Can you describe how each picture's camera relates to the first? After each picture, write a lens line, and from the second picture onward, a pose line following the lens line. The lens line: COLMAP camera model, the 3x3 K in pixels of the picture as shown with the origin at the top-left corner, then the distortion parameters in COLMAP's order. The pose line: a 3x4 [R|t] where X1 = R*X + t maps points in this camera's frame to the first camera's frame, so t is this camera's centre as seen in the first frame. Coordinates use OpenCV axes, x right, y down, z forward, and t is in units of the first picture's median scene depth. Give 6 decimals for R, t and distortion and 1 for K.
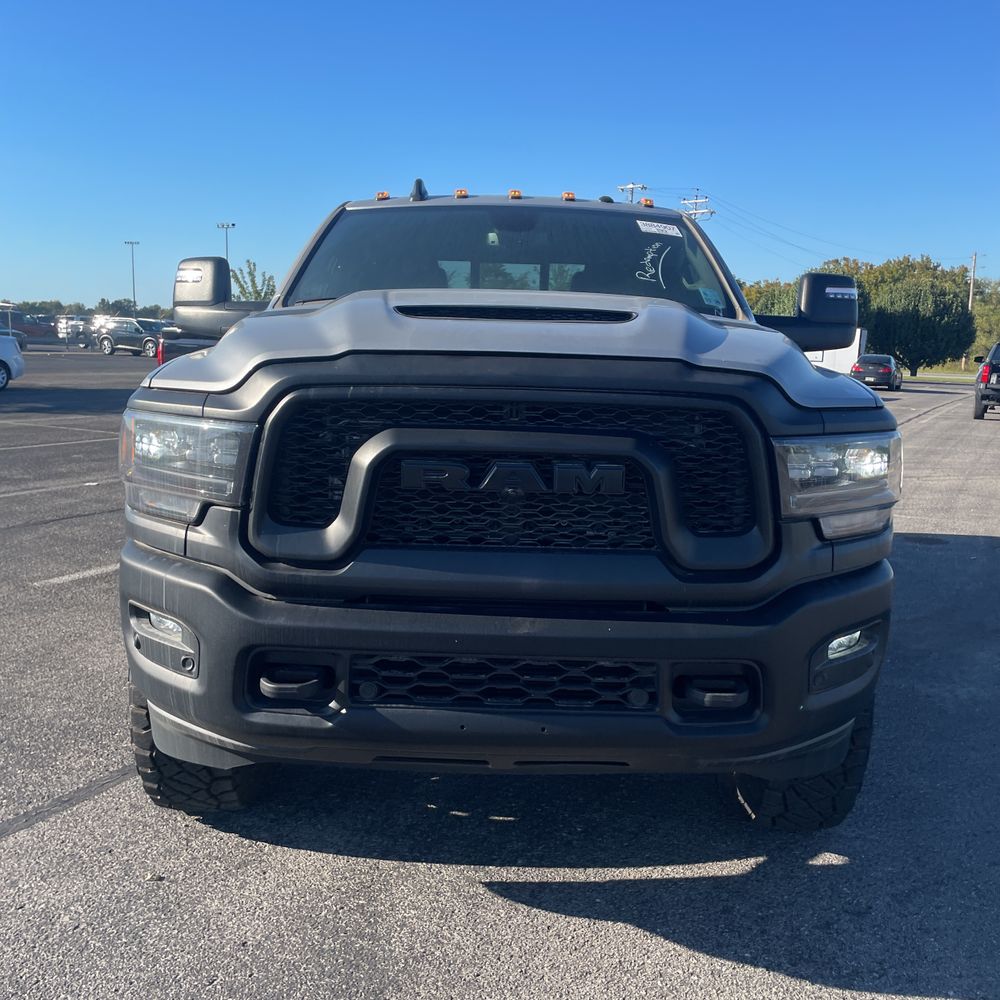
lens RADIAL K [[1001.9, 0, 518.8], [0, 1001.9, 505.8], [0, 0, 1]] dist [0.129711, -0.221769]
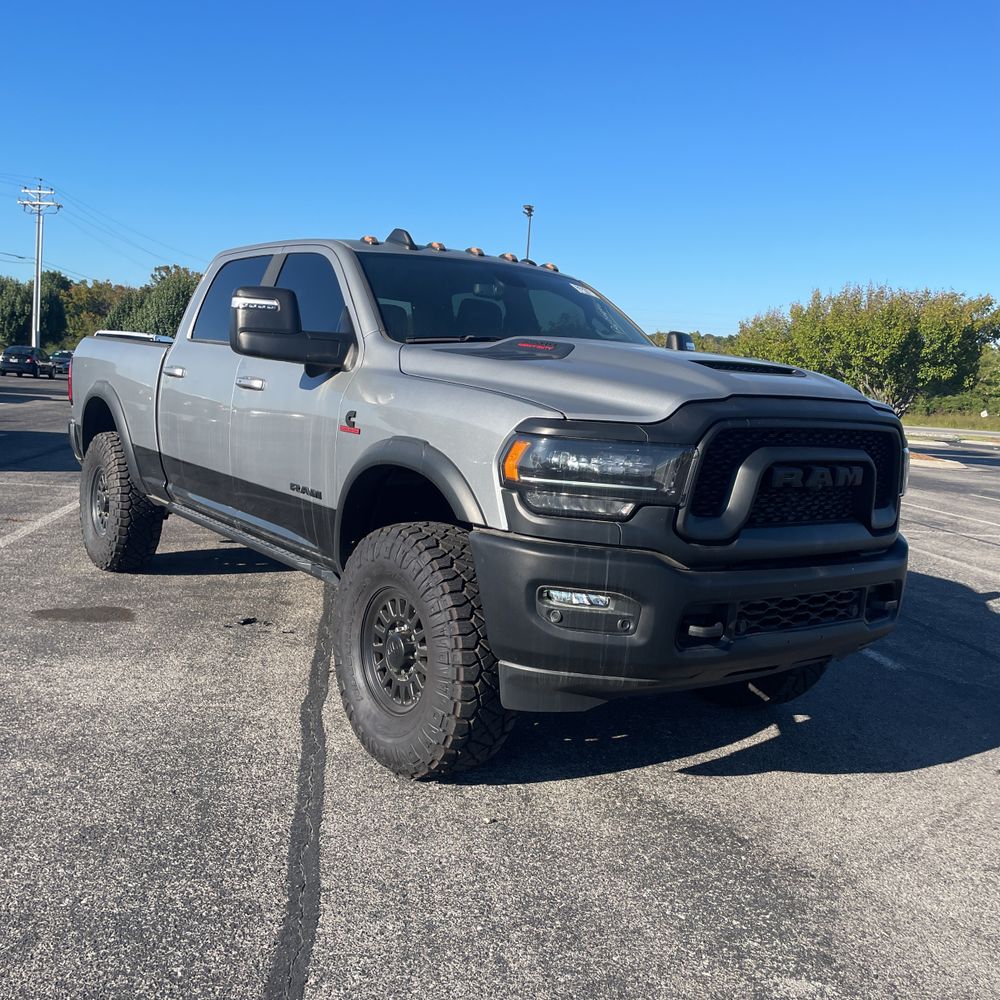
lens RADIAL K [[999.1, 0, 500.0], [0, 999.1, 500.0], [0, 0, 1]] dist [0.061993, -0.009508]
pose [[0.810643, -0.050248, 0.583380, -0.311907], [0.056113, 0.998392, 0.008021, -0.007727], [-0.582845, 0.026233, 0.812160, 0.003535]]
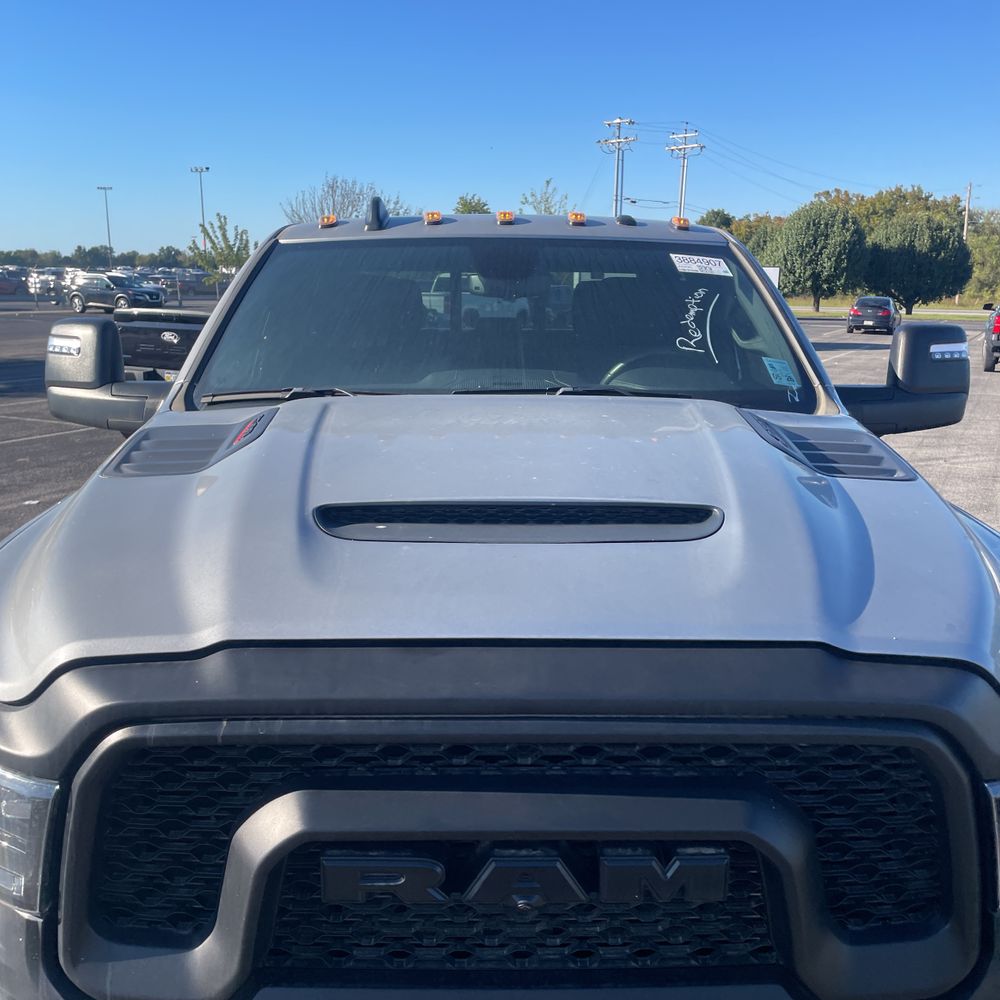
lens RADIAL K [[1001.9, 0, 518.8], [0, 1001.9, 505.8], [0, 0, 1]] dist [0.129711, -0.221769]
pose [[0.999706, -0.022612, 0.008760, -0.002210], [0.022066, 0.998064, 0.058144, -0.061614], [-0.010058, -0.057934, 0.998270, 0.107472]]
